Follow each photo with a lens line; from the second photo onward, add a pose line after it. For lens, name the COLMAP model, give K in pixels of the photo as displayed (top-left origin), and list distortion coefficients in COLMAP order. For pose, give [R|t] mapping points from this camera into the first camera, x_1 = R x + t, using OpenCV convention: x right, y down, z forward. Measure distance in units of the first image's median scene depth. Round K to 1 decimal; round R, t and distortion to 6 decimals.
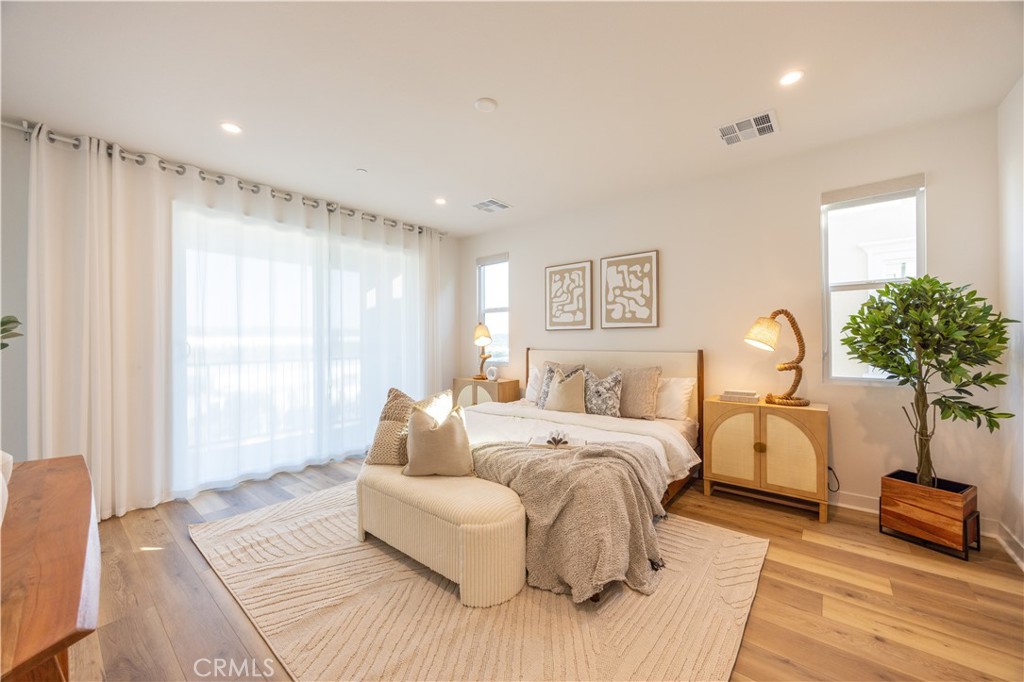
lens RADIAL K [[387.7, 0, 511.4], [0, 387.7, 340.5], [0, 0, 1]] dist [-0.009161, -0.000123]
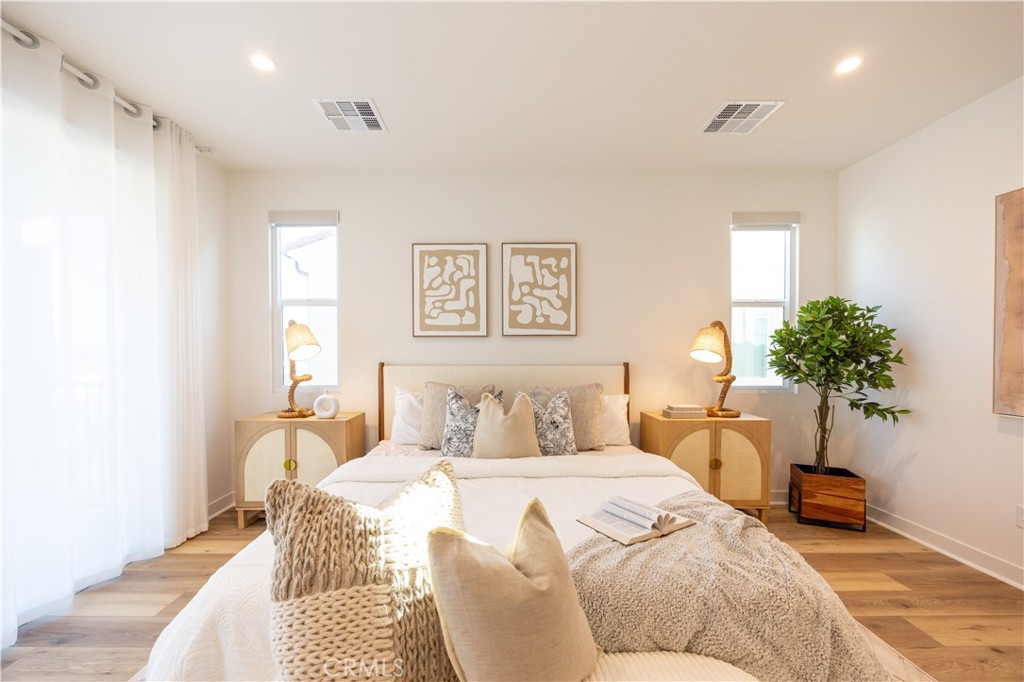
lens RADIAL K [[387.7, 0, 498.0], [0, 387.7, 361.8], [0, 0, 1]] dist [-0.009161, -0.000123]
pose [[0.769032, -0.008079, 0.639159, -0.269263], [-0.002701, 0.999870, 0.015889, 0.008057], [-0.639204, -0.013945, 0.768910, 0.442326]]
